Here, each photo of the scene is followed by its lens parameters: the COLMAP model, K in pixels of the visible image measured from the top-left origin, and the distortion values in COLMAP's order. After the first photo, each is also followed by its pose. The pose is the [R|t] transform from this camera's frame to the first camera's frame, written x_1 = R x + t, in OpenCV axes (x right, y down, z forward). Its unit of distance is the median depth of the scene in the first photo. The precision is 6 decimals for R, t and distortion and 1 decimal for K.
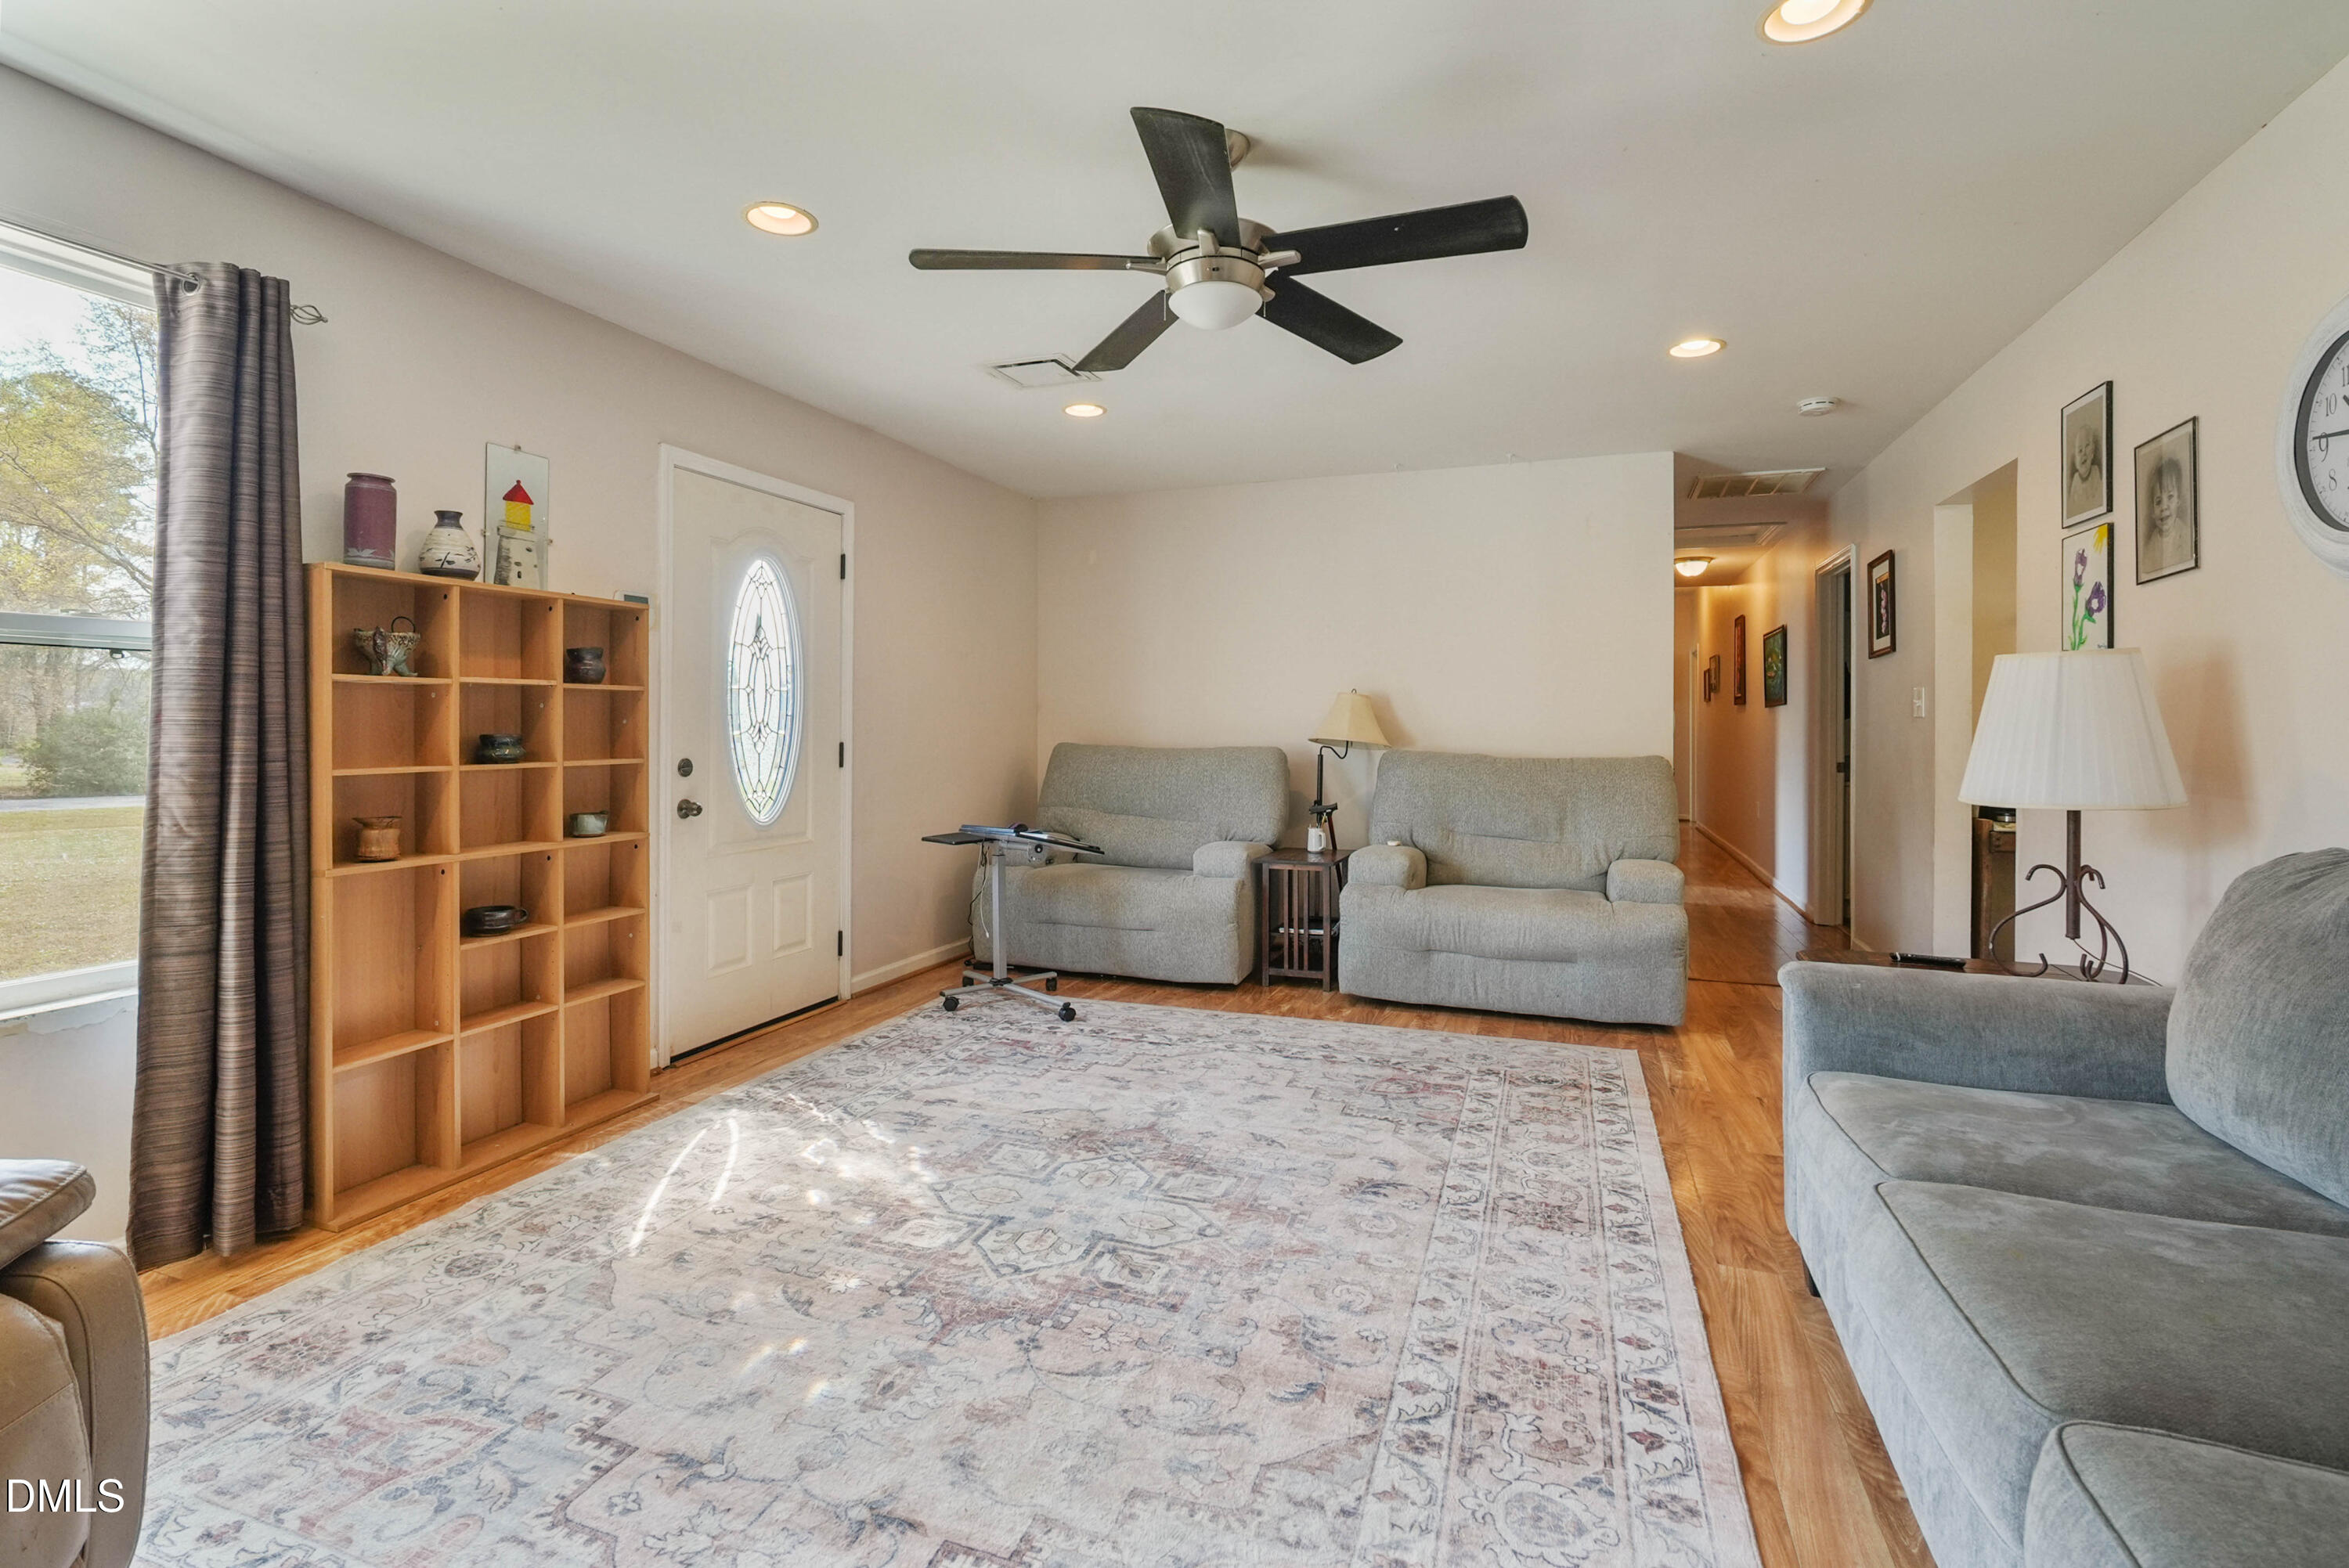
lens RADIAL K [[1075.3, 0, 1169.1], [0, 1075.3, 726.1], [0, 0, 1]] dist [-0.005168, 0.002920]
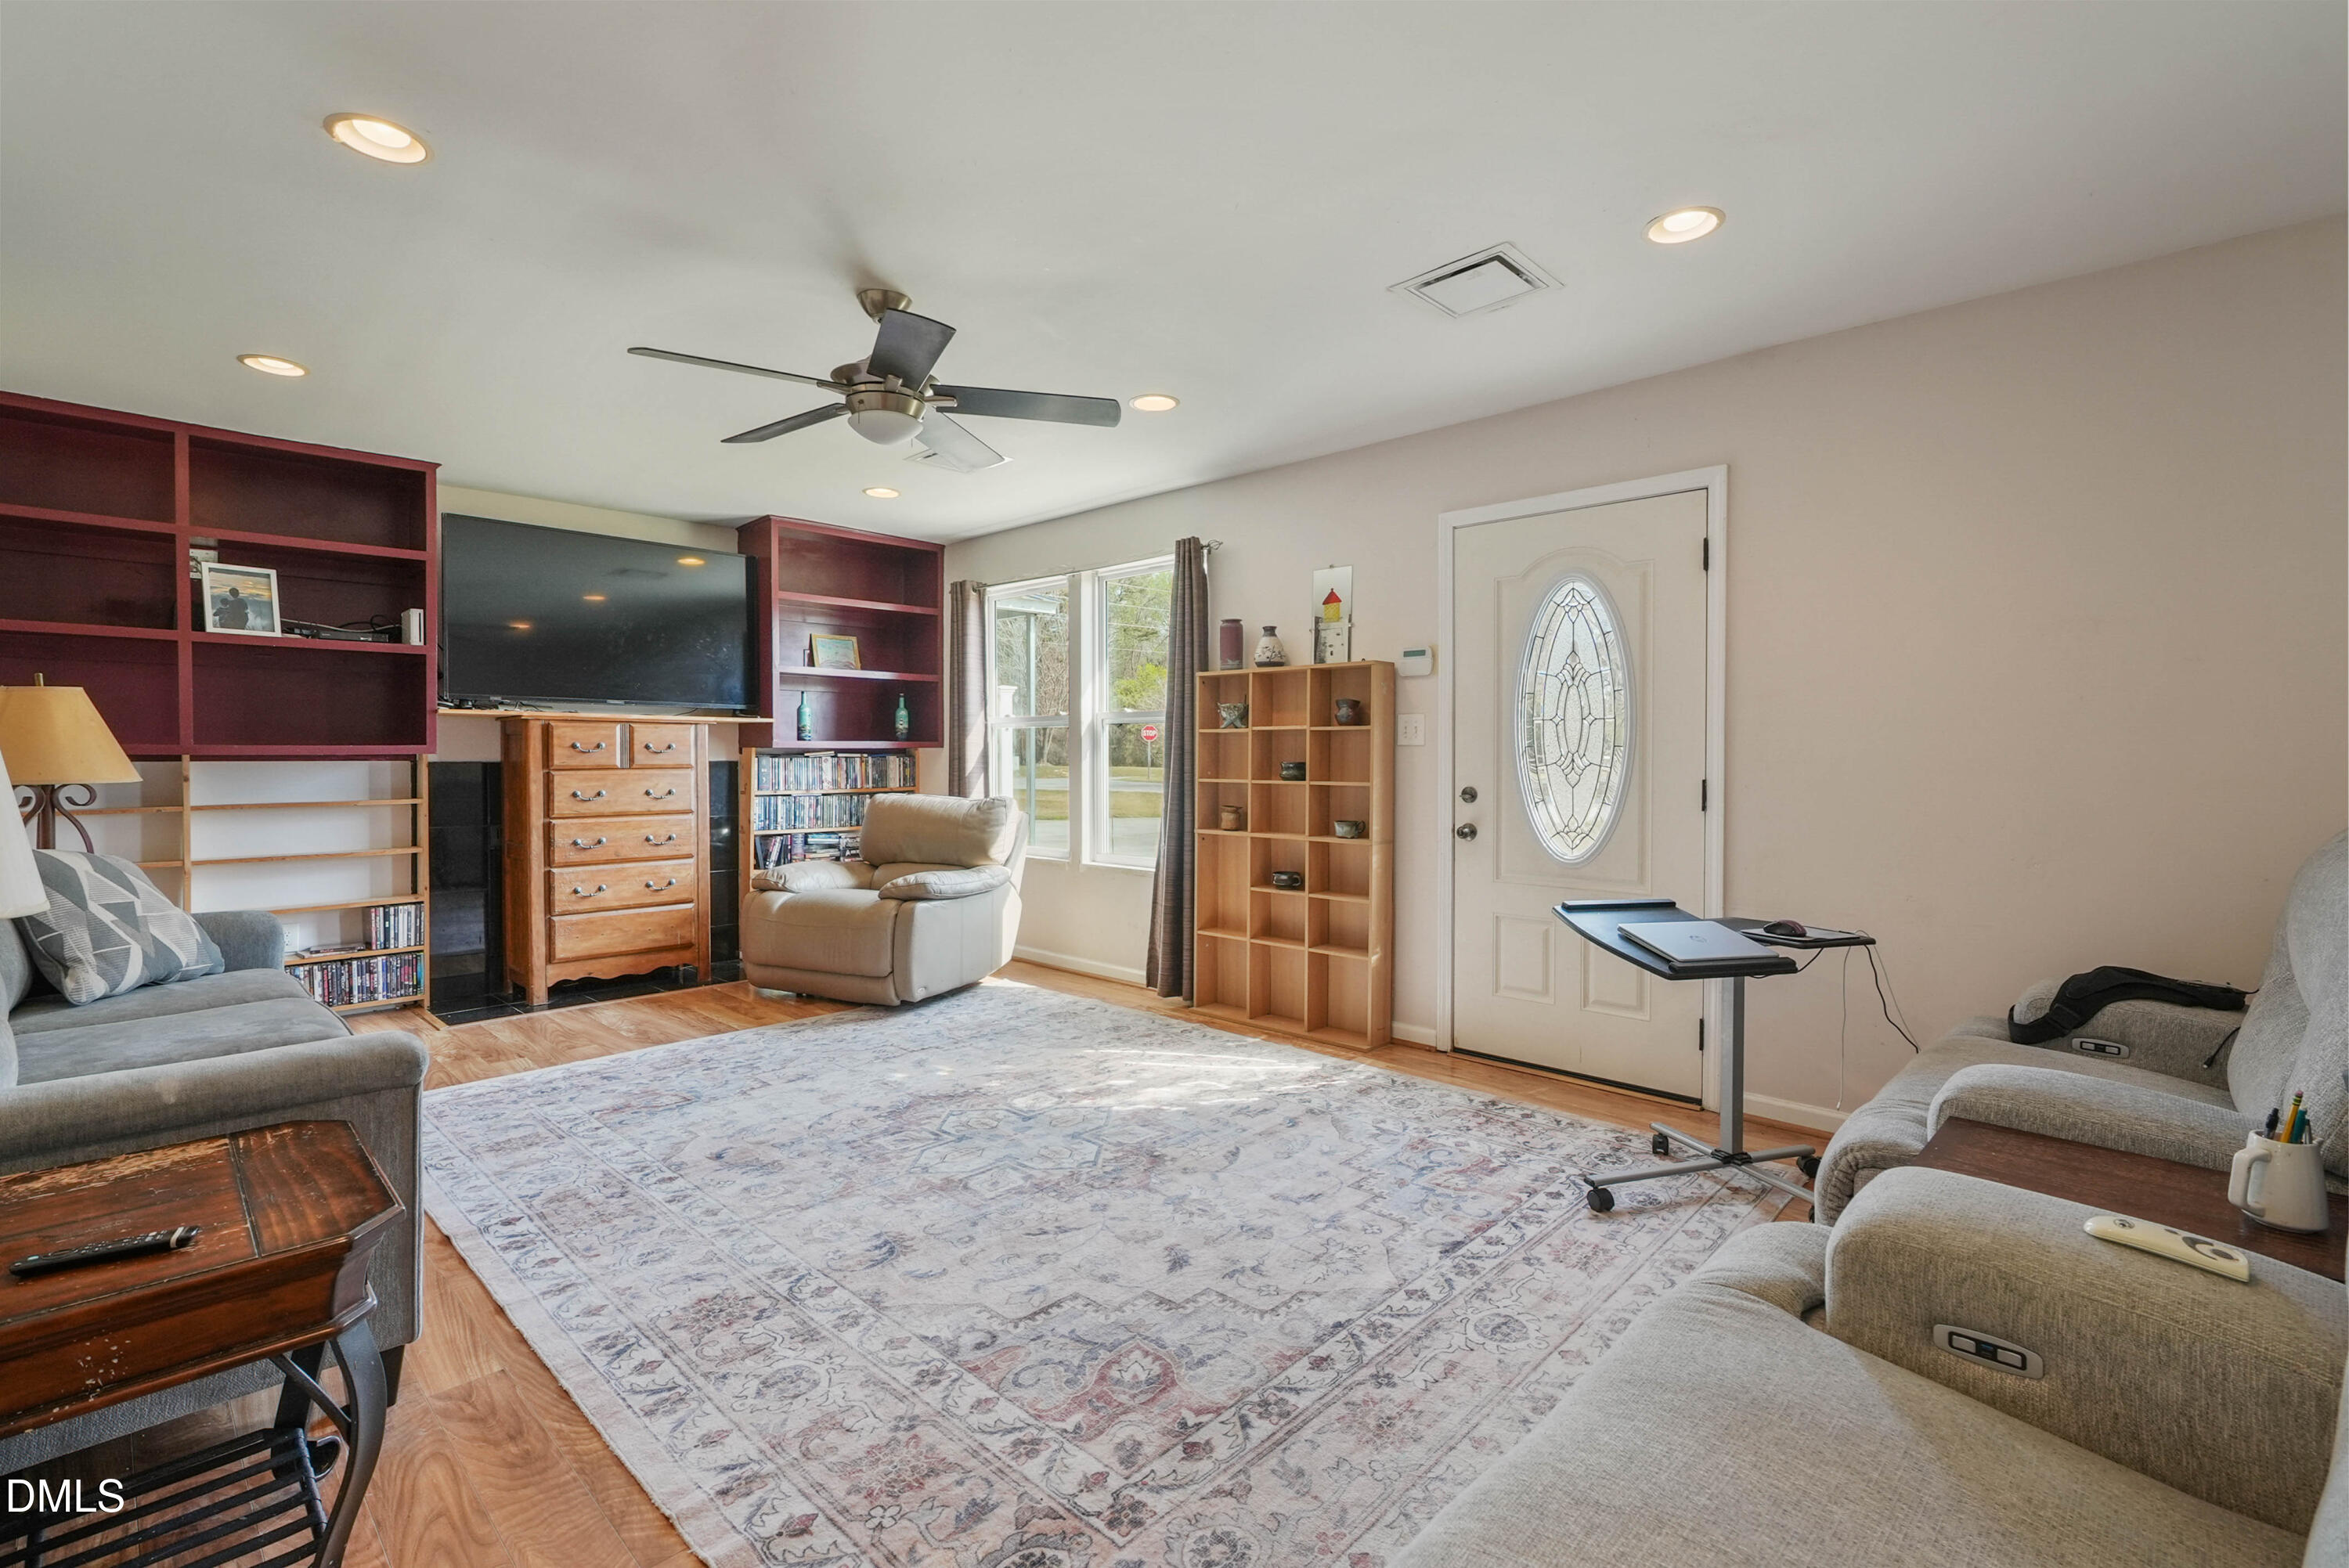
lens RADIAL K [[1075.3, 0, 1174.0], [0, 1075.3, 771.1], [0, 0, 1]] dist [-0.005168, 0.002920]
pose [[-0.410367, 0.008963, -0.911877, 0.885316], [-0.002134, 0.999940, 0.010788, 0.003760], [0.911918, 0.006373, -0.410323, 1.520747]]
